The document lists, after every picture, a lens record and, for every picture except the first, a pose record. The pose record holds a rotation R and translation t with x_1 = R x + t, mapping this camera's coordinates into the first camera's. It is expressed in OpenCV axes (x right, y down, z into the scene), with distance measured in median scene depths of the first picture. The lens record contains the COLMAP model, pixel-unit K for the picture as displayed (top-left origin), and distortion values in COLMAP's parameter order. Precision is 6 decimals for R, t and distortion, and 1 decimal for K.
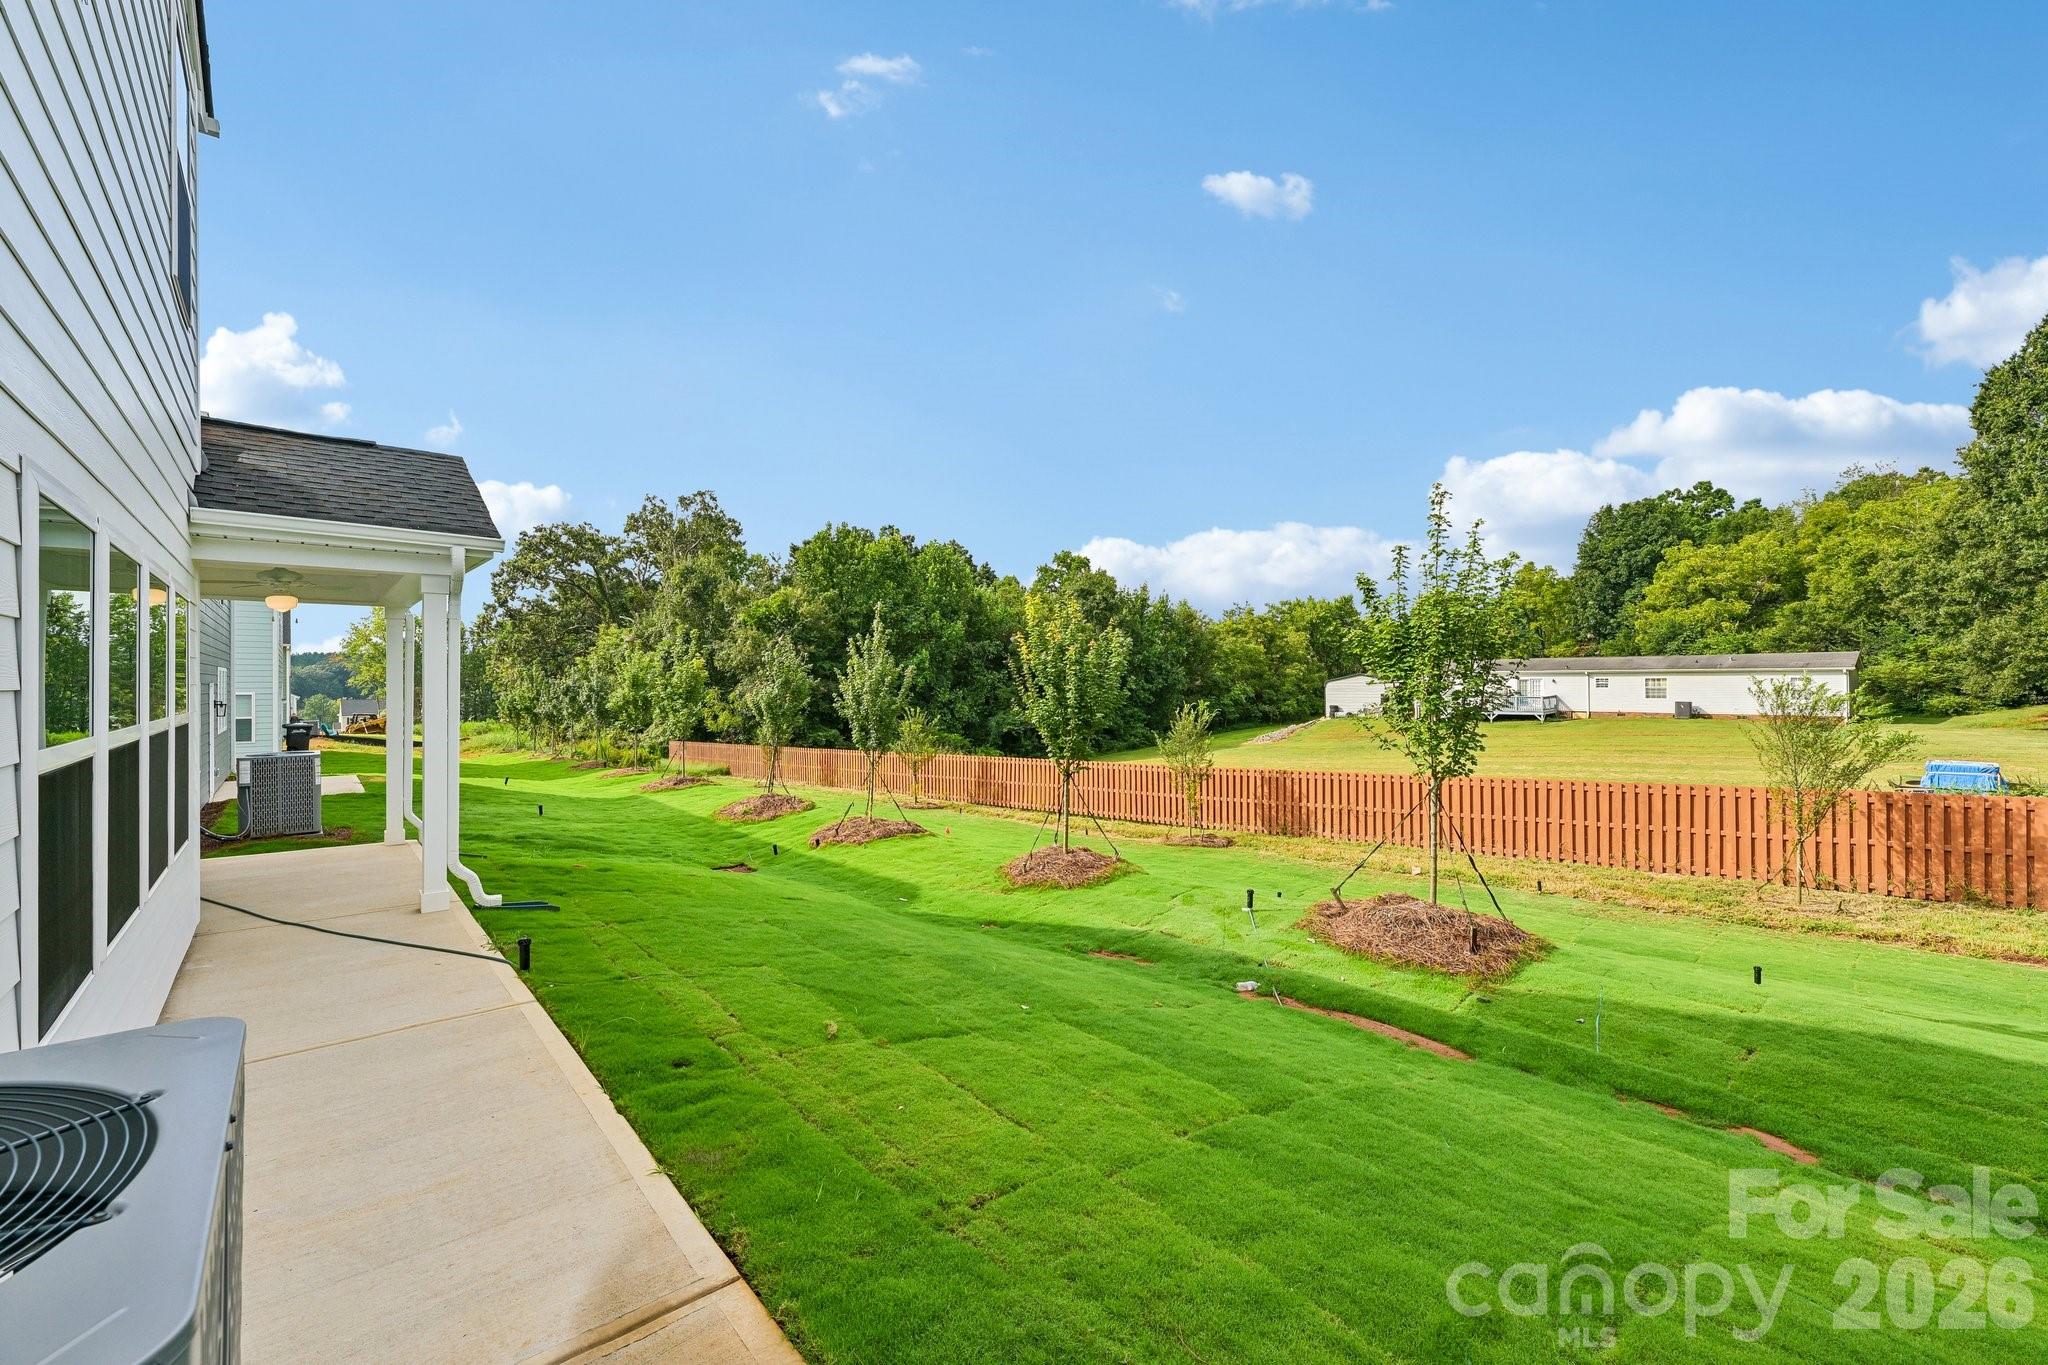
lens RADIAL K [[823.0, 0, 1021.2], [0, 823.0, 680.1], [0, 0, 1]] dist [0.000413, 0.000274]
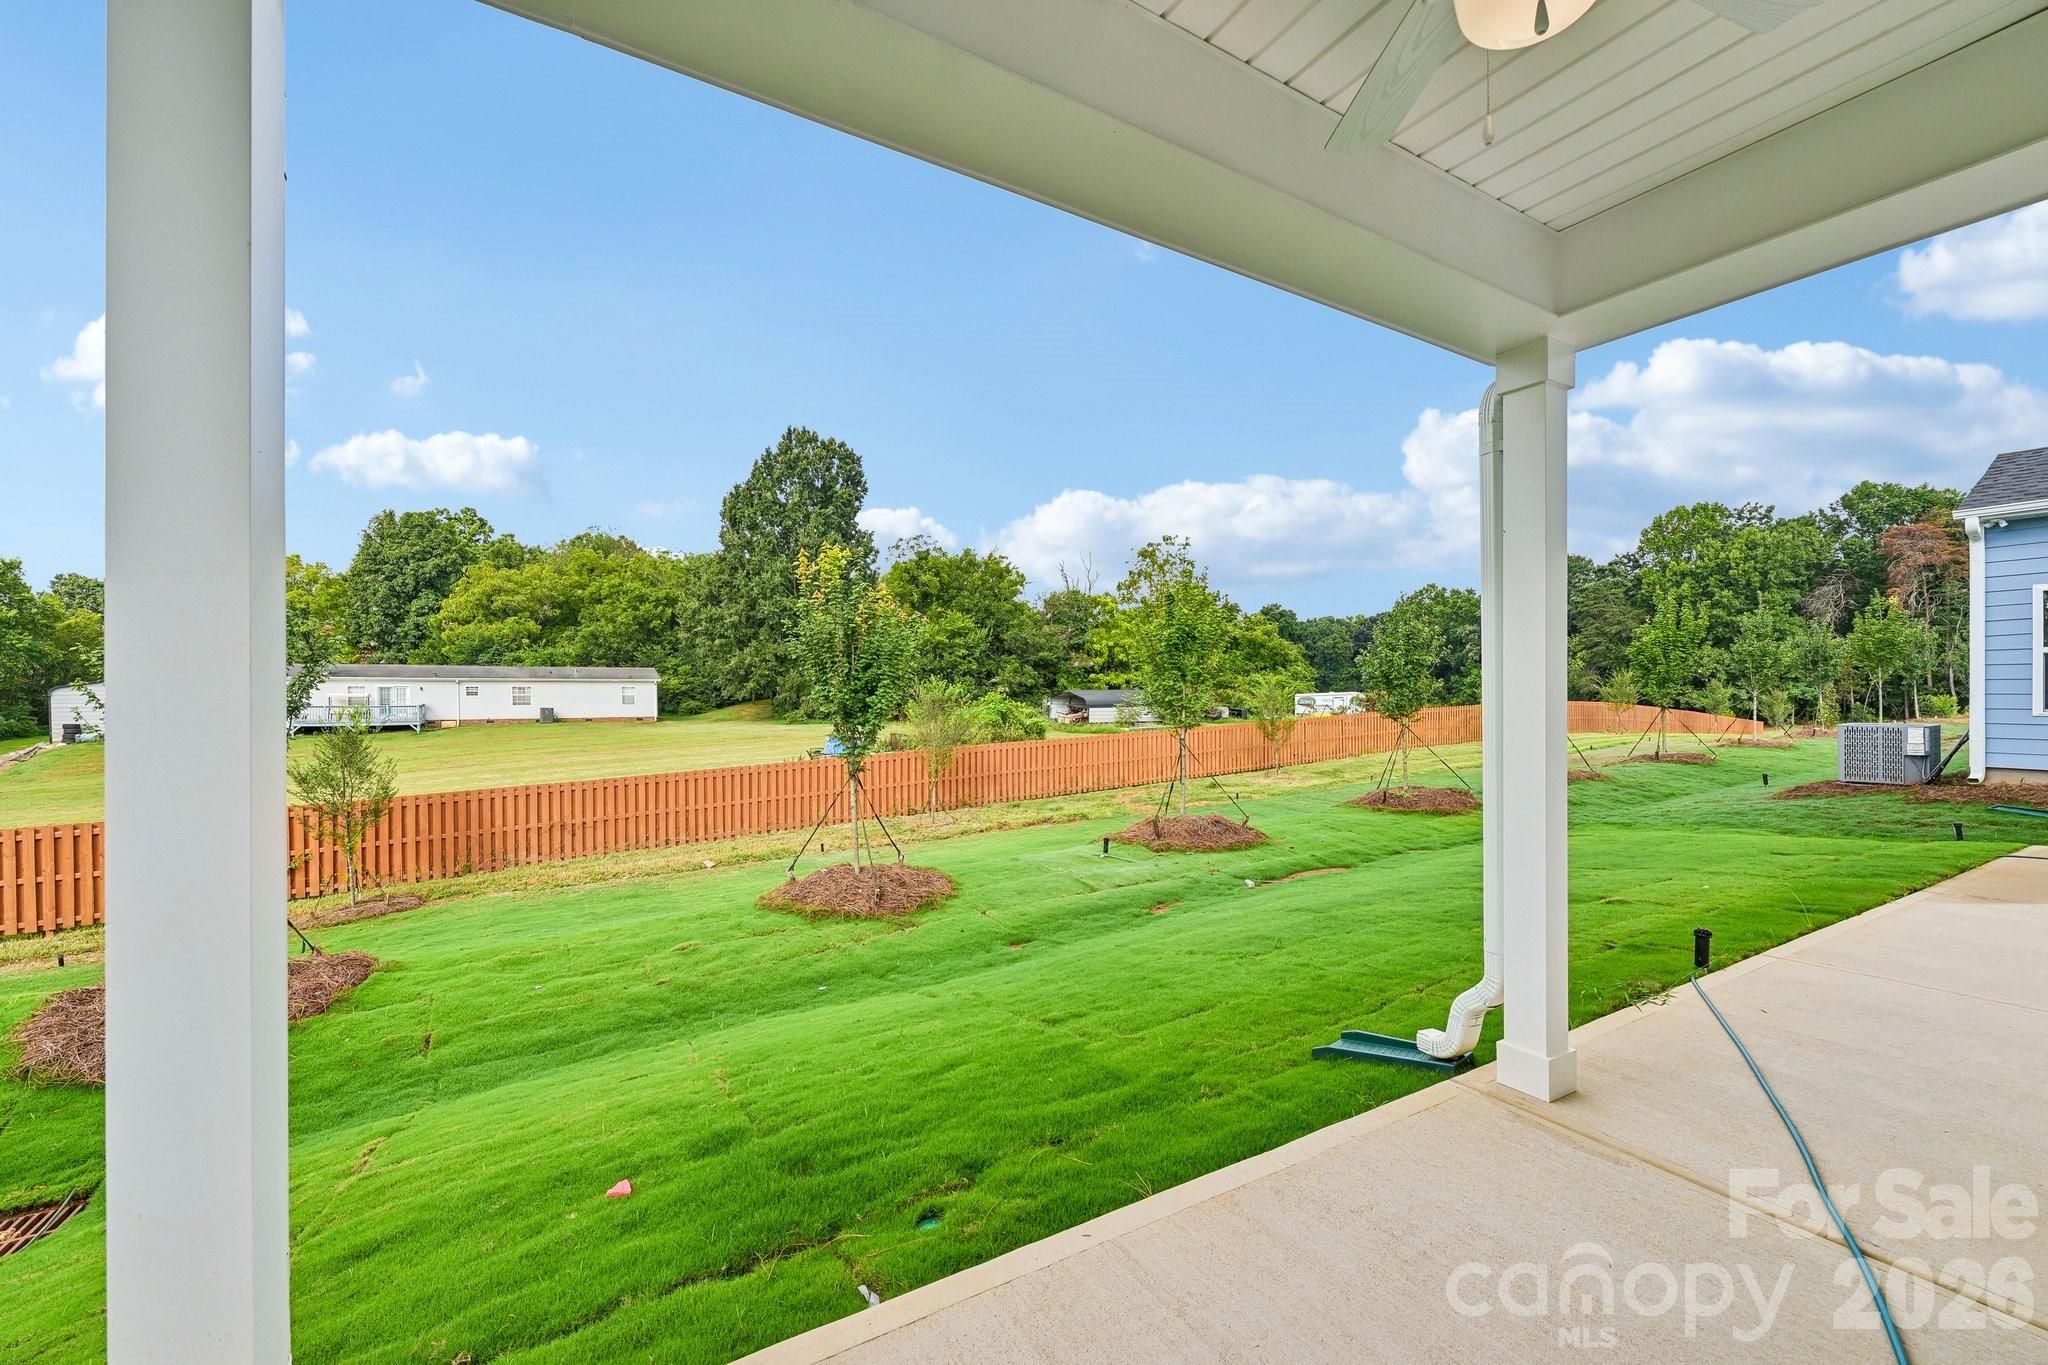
lens RADIAL K [[816.0, 0, 1016.1], [0, 816.0, 696.7], [0, 0, 1]] dist [-0.000046, 0.000042]
pose [[0.197471, -0.001984, 0.980307, -0.153574], [-0.000916, 0.999997, 0.002209, 0.008130], [-0.980308, -0.001334, 0.197468, 0.152243]]
